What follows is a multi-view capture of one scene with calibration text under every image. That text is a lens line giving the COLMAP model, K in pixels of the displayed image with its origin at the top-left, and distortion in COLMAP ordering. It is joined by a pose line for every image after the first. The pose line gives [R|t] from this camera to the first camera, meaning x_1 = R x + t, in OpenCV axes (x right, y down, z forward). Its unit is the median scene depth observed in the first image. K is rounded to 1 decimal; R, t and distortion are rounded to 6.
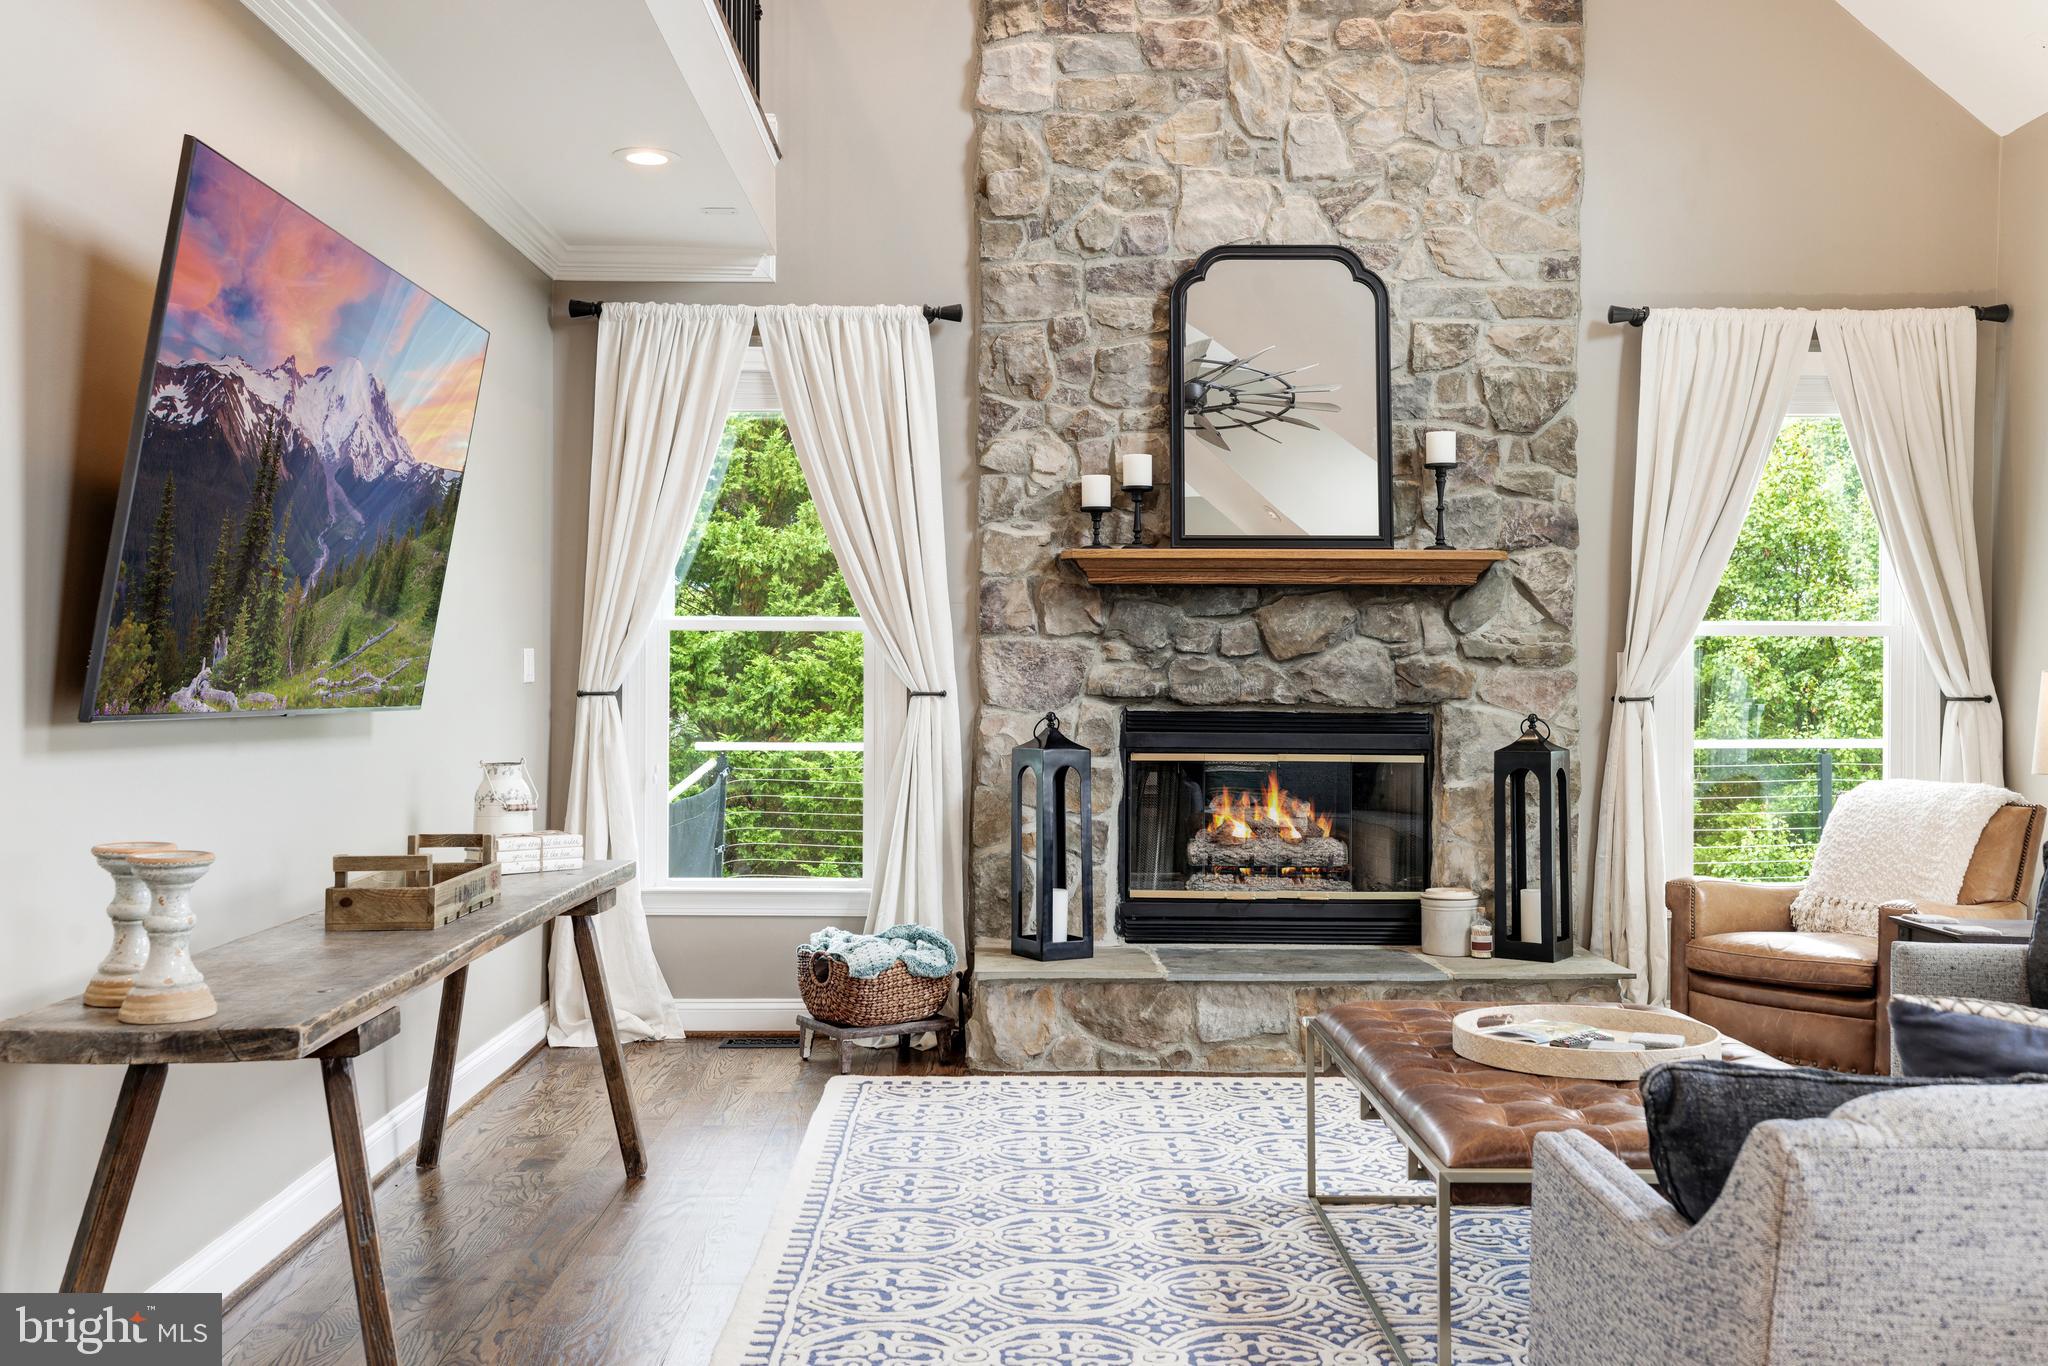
lens RADIAL K [[1921.4, 0, 1027.3], [0, 1921.4, 667.5], [0, 0, 1]] dist [0.041150, 0.000000]
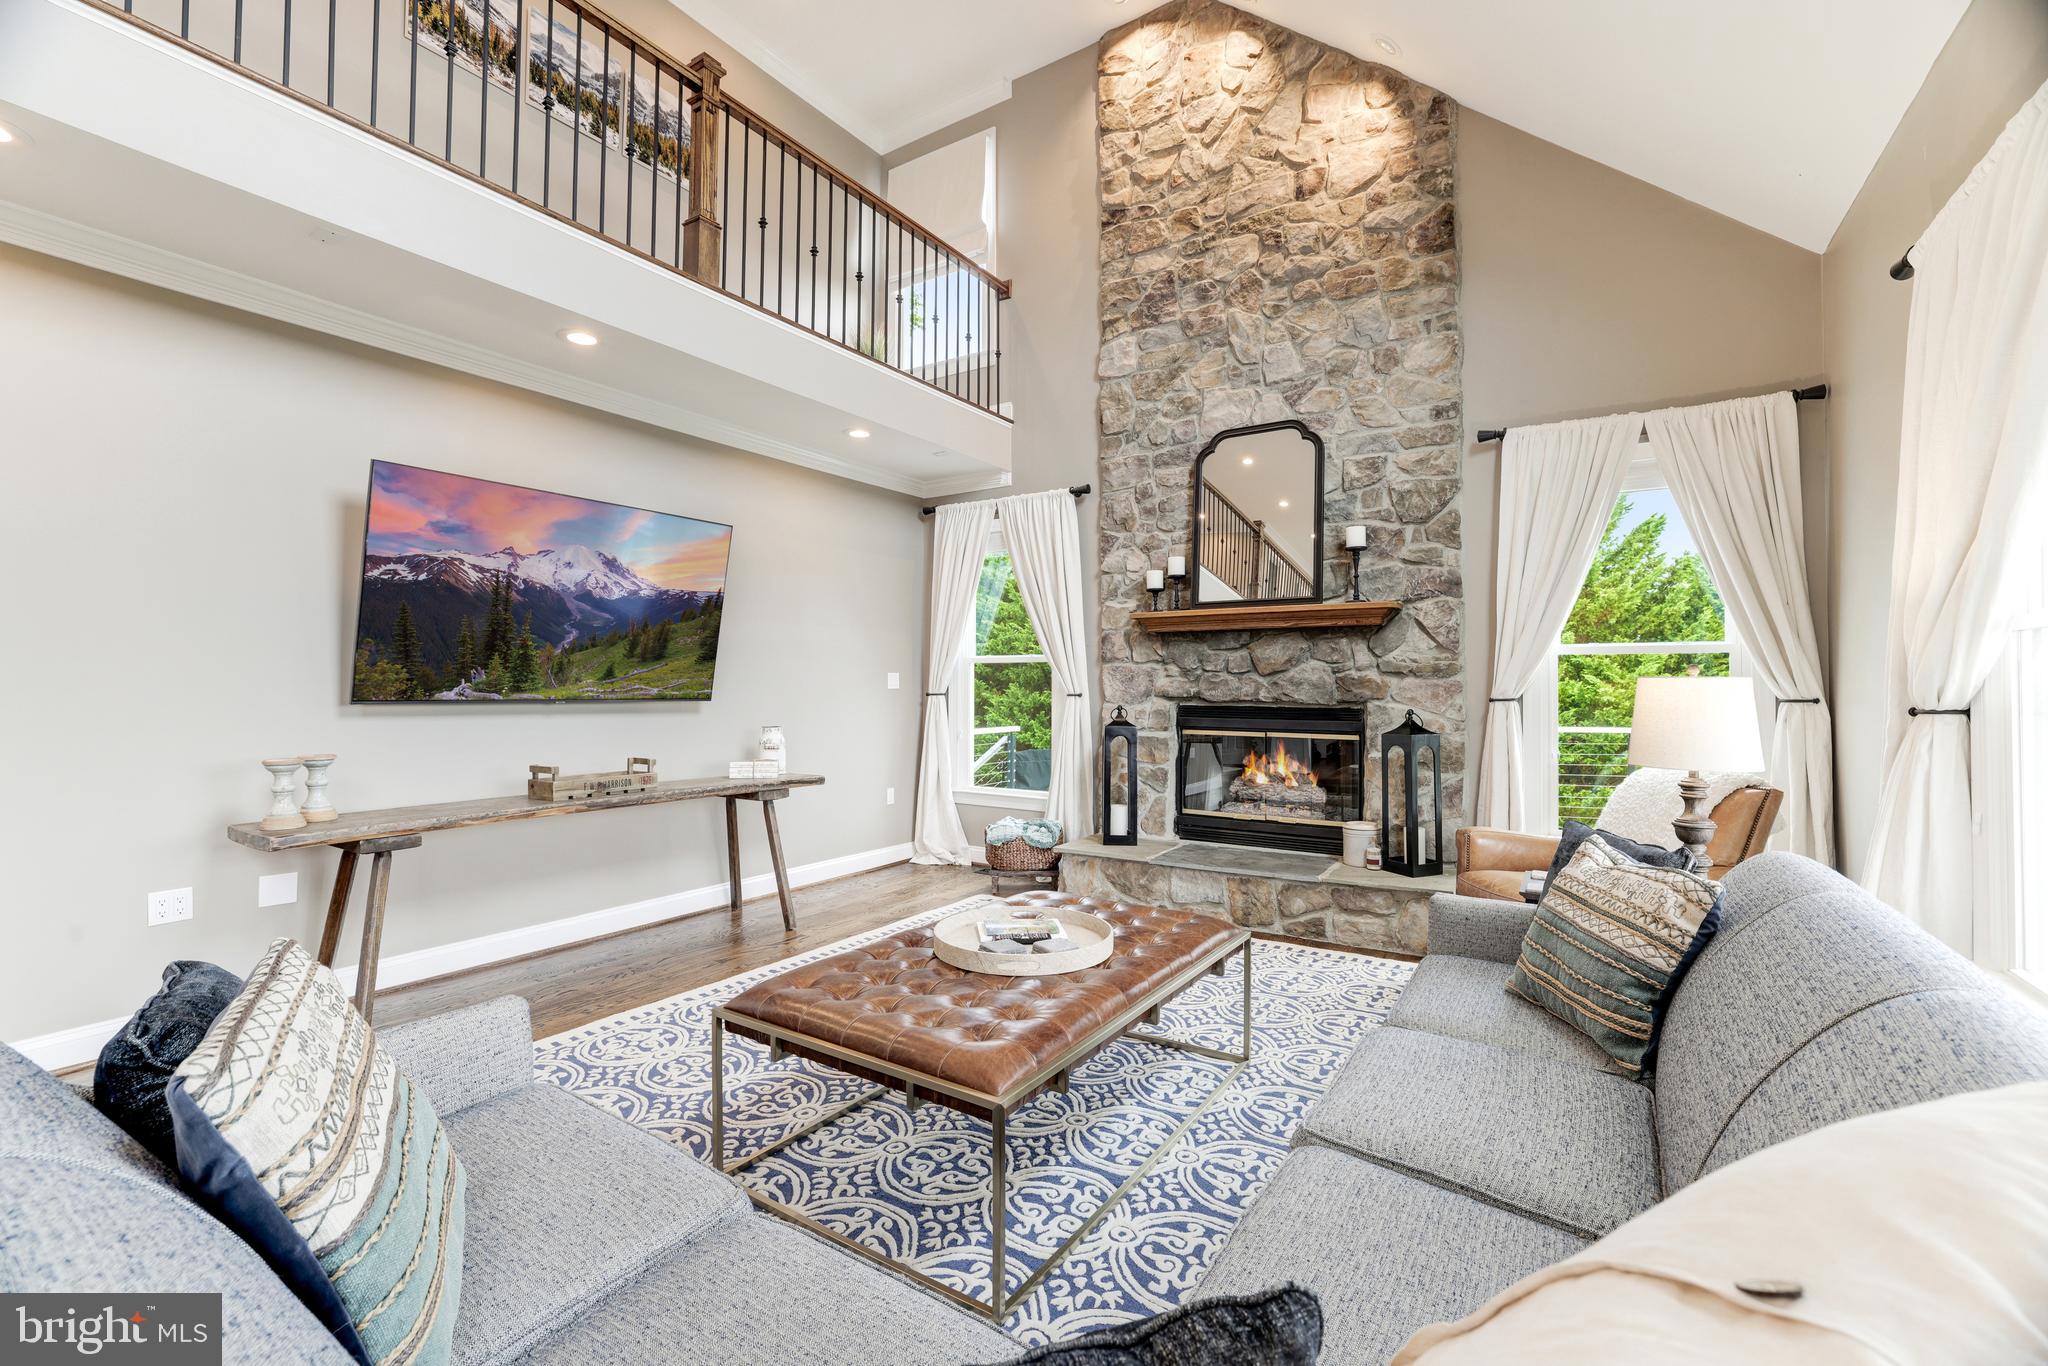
lens RADIAL K [[882.6, 0, 1020.1], [0, 882.6, 666.0], [0, 0, 1]] dist [-0.045881, 0.015160]
pose [[0.829638, -0.014541, -0.558113, 0.378630], [0.004014, 0.999790, -0.020082, 0.002750], [0.558288, 0.014420, 0.829522, 0.261133]]
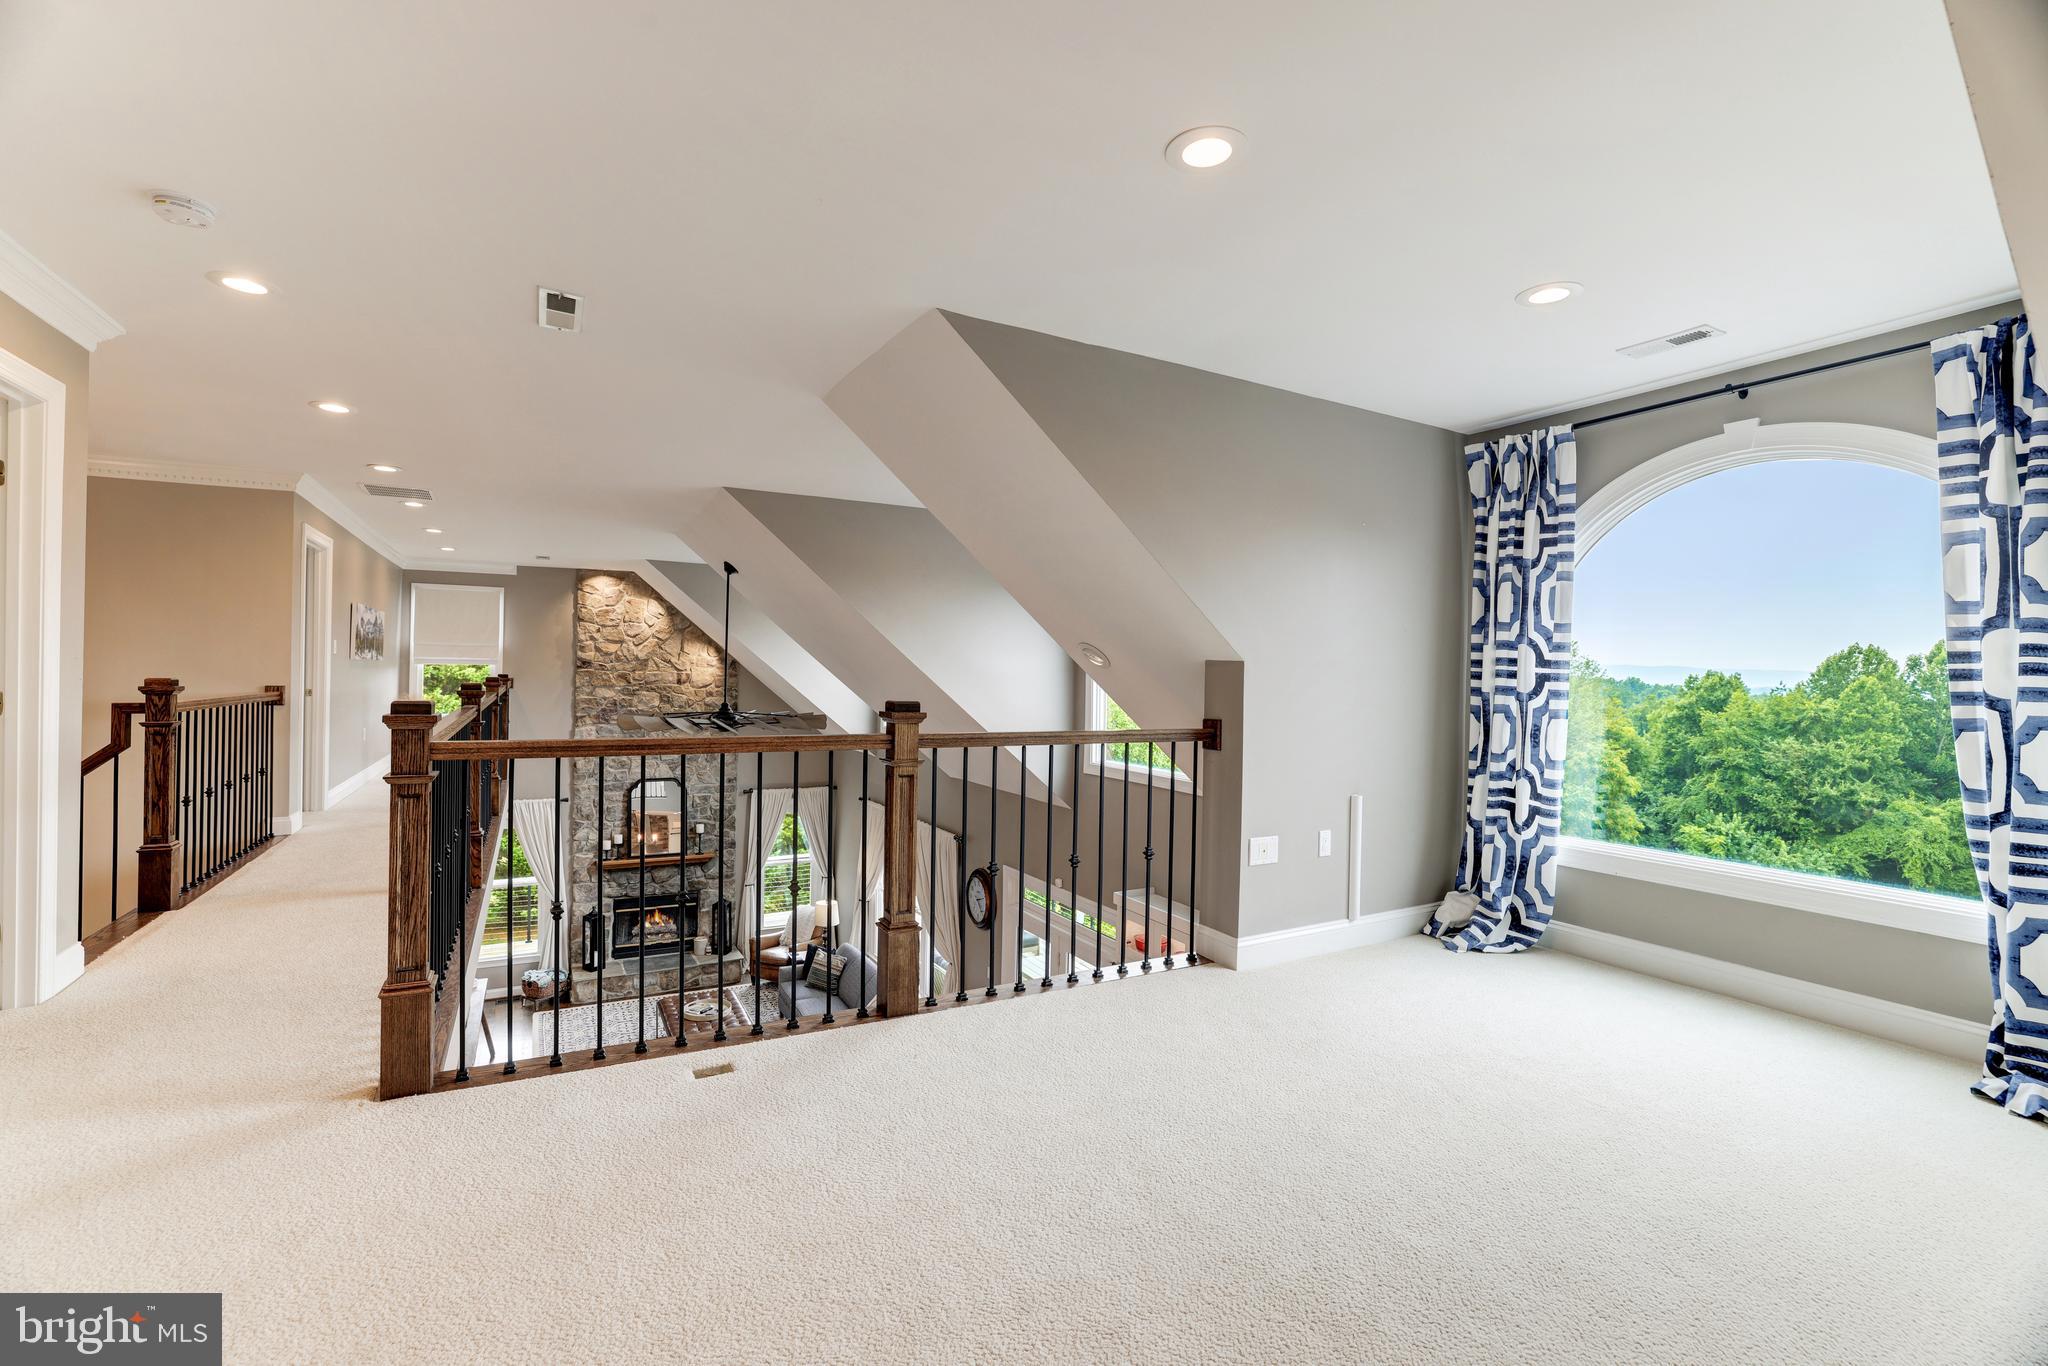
lens RADIAL K [[882.6, 0, 1018.5], [0, 882.6, 671.6], [0, 0, 1]] dist [-0.045881, 0.015160]
pose [[0.883741, 0.013256, 0.467788, -0.056406], [-0.016950, 0.999850, 0.003688, -0.452738], [-0.467669, -0.011188, 0.883833, -0.907742]]
